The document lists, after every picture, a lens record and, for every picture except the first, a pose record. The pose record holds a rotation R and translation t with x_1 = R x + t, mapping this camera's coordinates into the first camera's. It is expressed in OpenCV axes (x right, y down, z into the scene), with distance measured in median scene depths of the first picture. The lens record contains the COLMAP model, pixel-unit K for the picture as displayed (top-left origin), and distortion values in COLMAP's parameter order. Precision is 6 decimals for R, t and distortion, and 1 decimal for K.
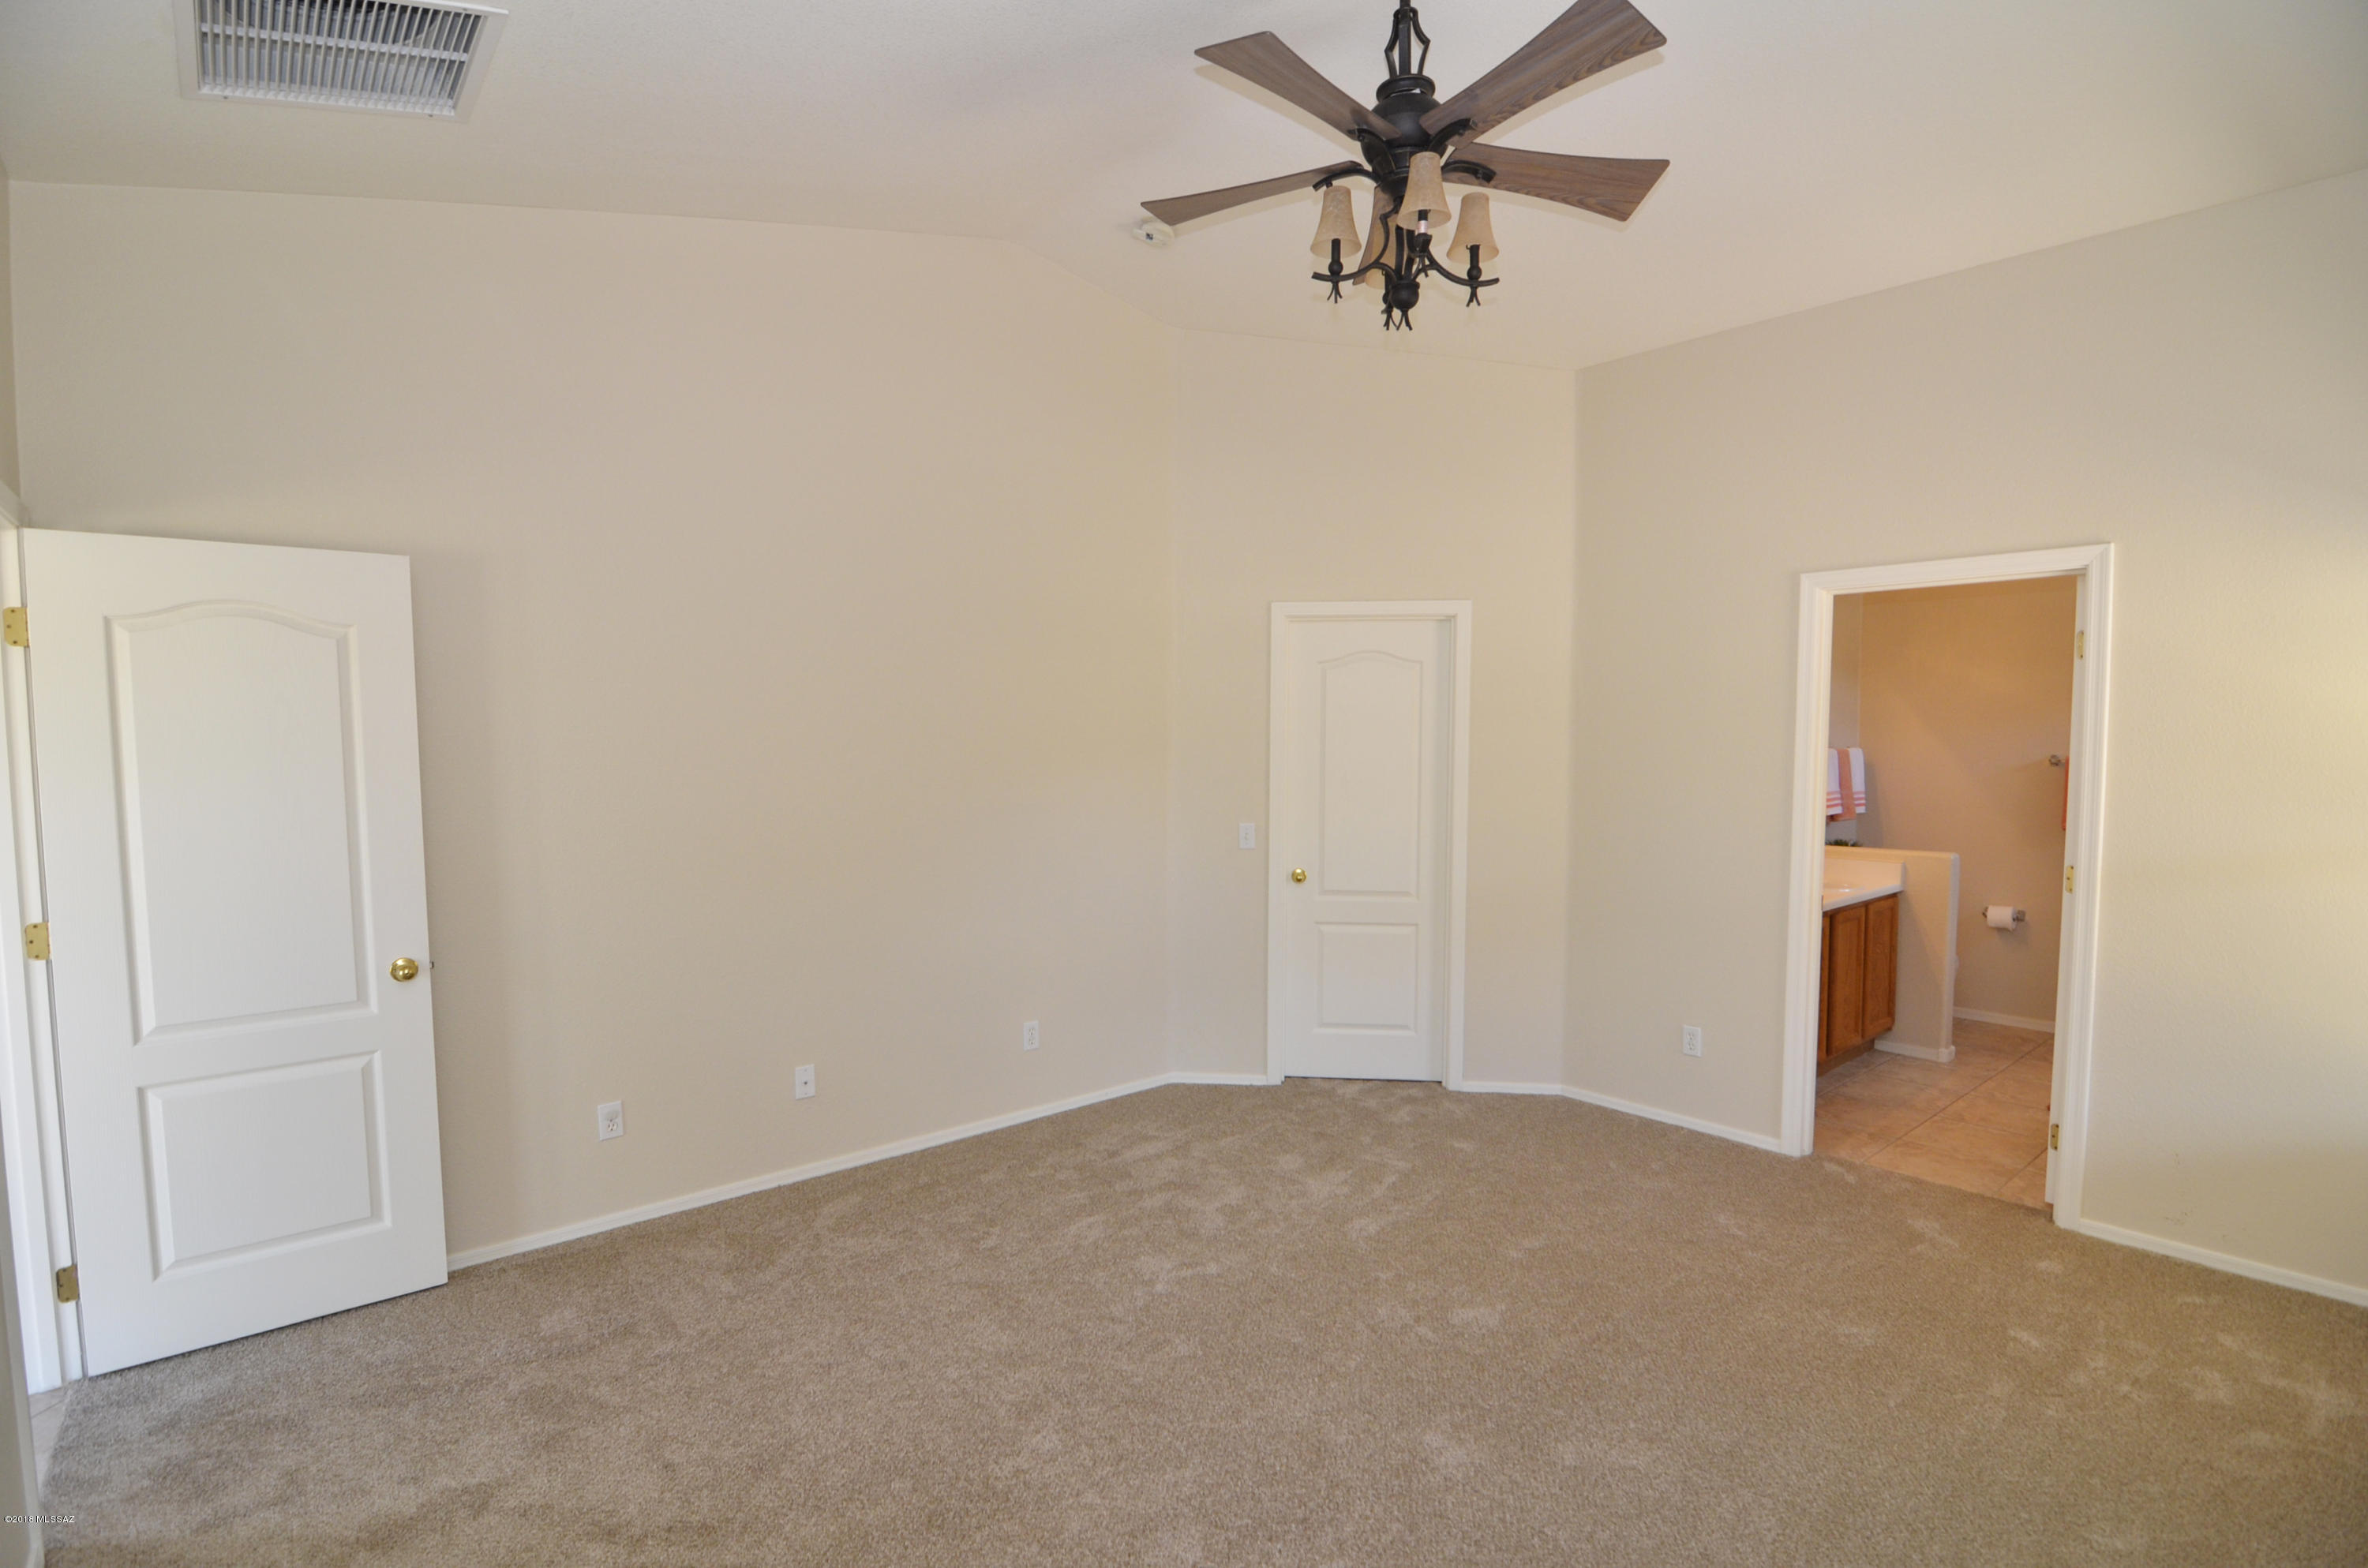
lens RADIAL K [[1125.1, 0, 1180.3], [0, 1125.1, 802.4], [0, 0, 1]] dist [-0.004581, -0.010076]
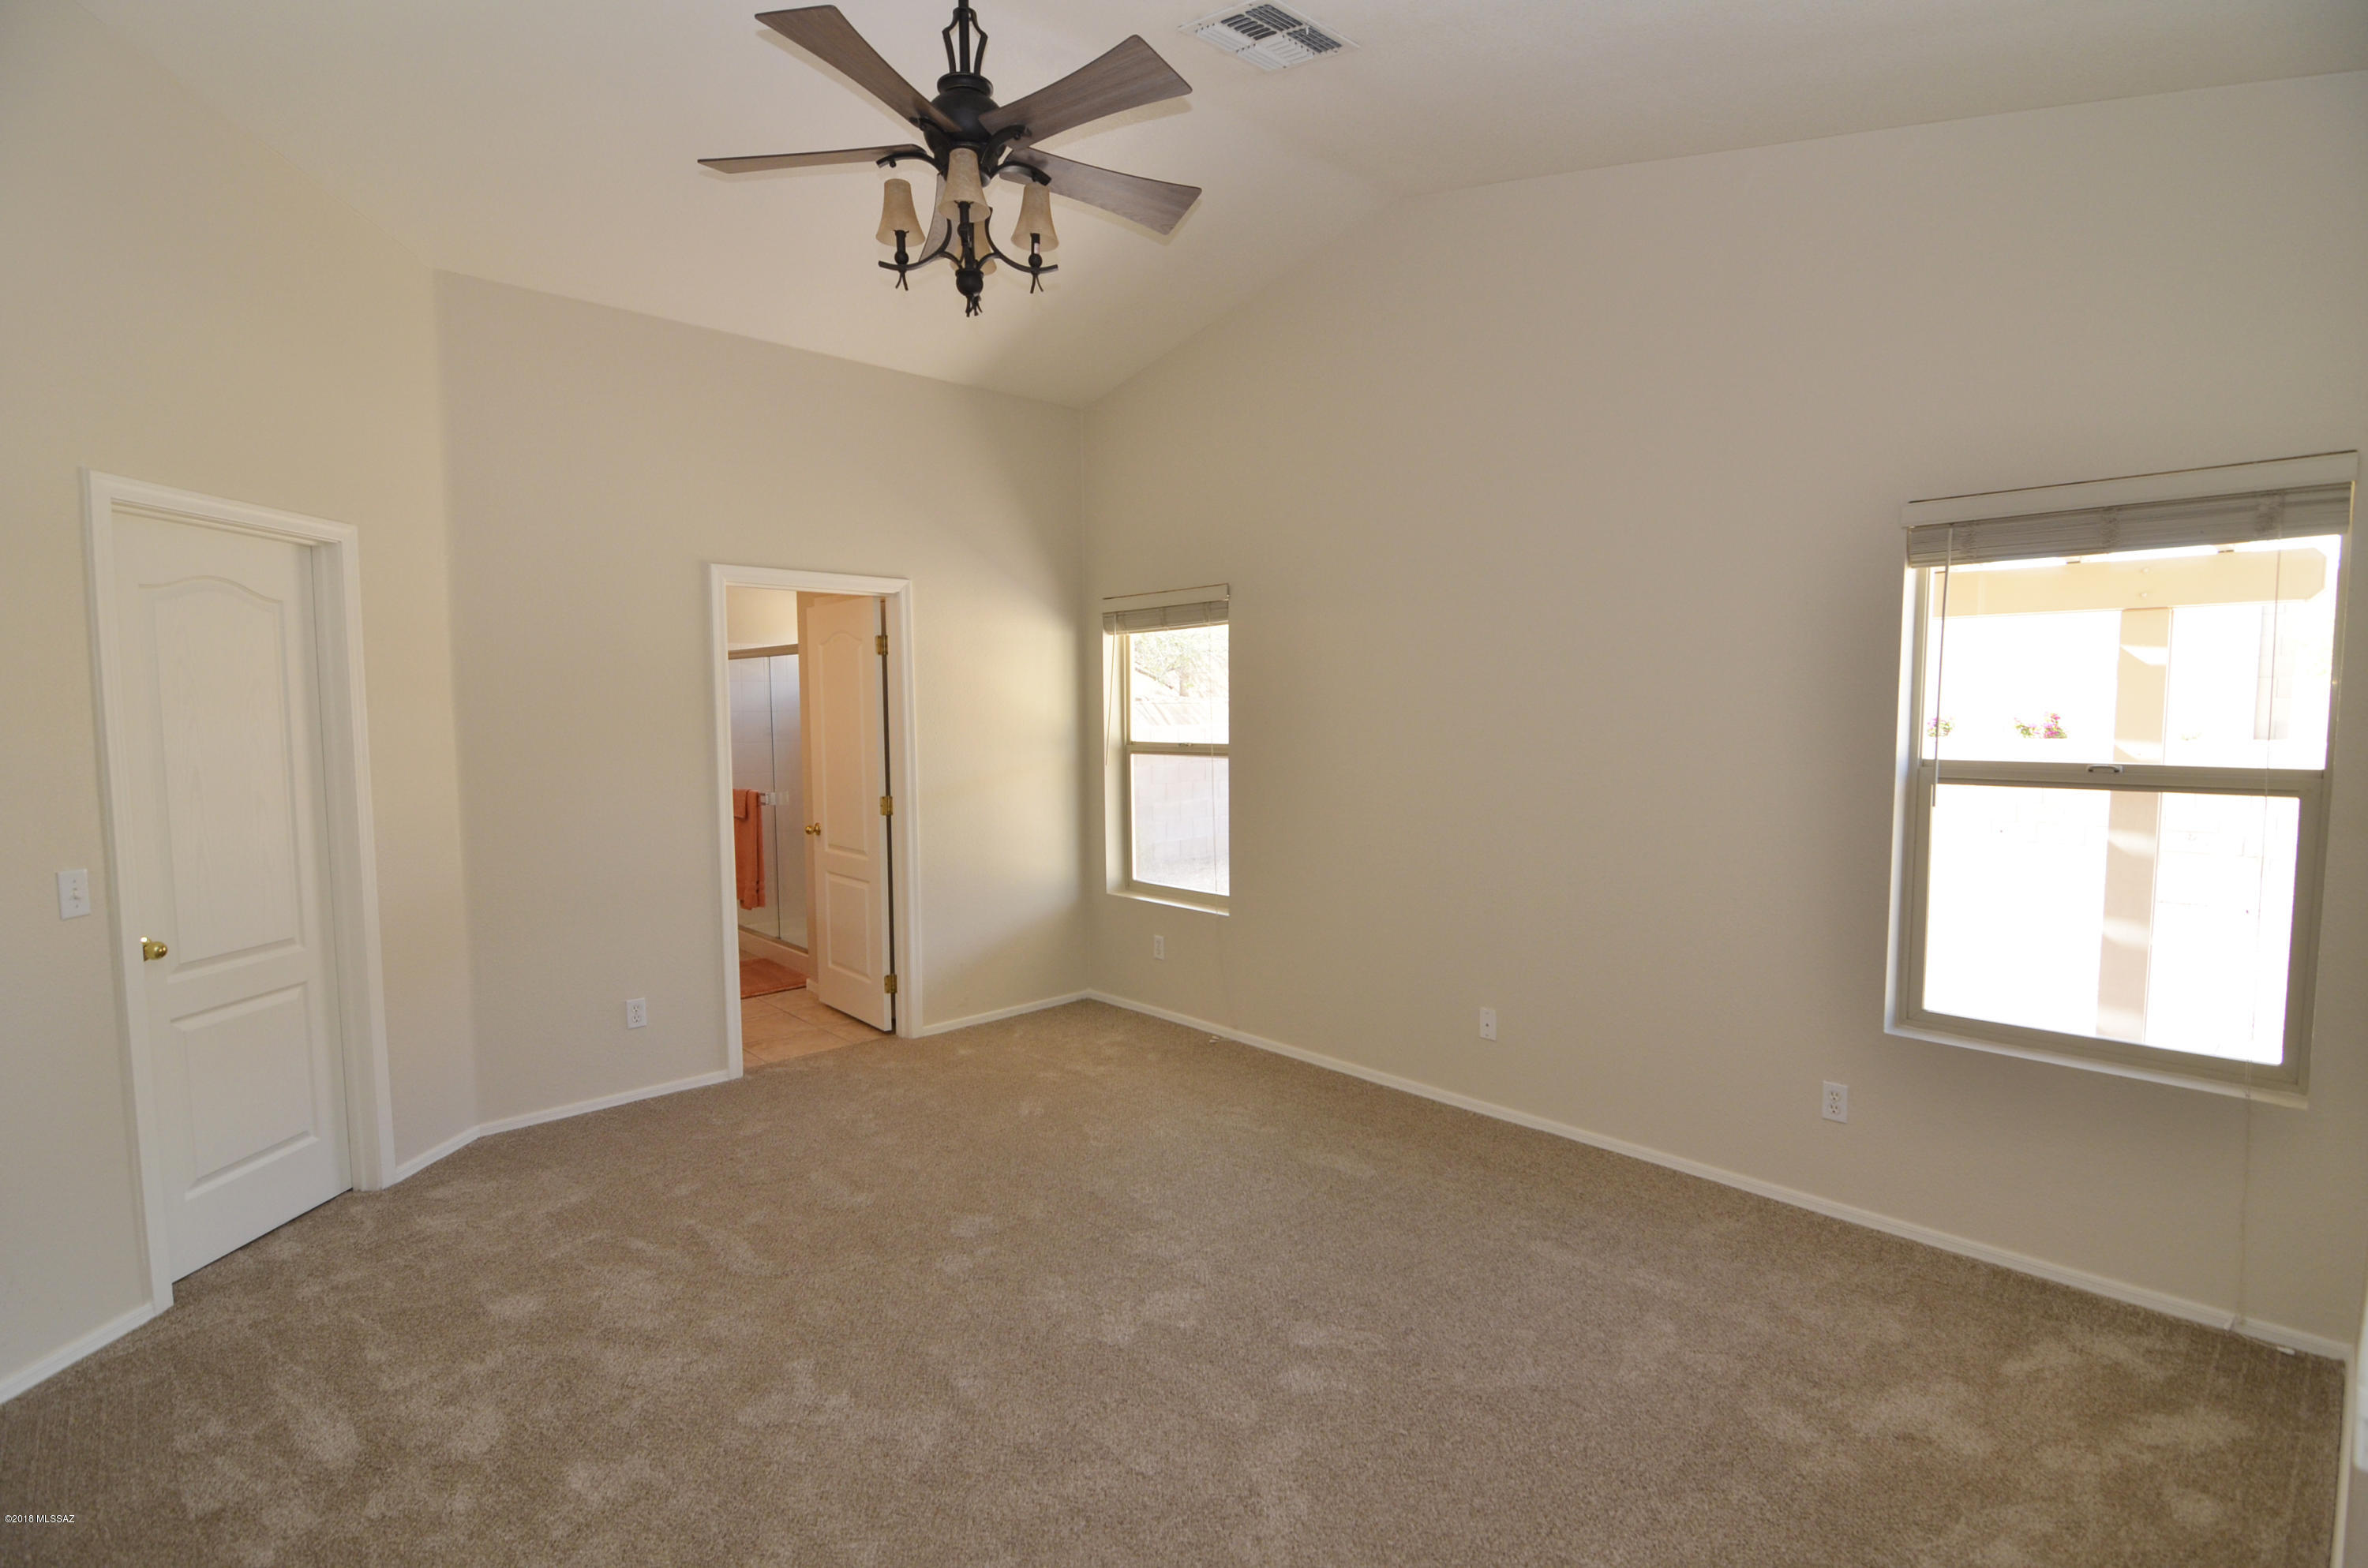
lens RADIAL K [[1130.6, 0, 1184.4], [0, 1130.6, 803.1], [0, 0, 1]] dist [-0.000819, -0.009305]
pose [[-0.044818, -0.078529, 0.995904, -0.501842], [0.070148, 0.994197, 0.081551, -0.020138], [-0.996529, 0.073516, -0.039049, 0.483238]]
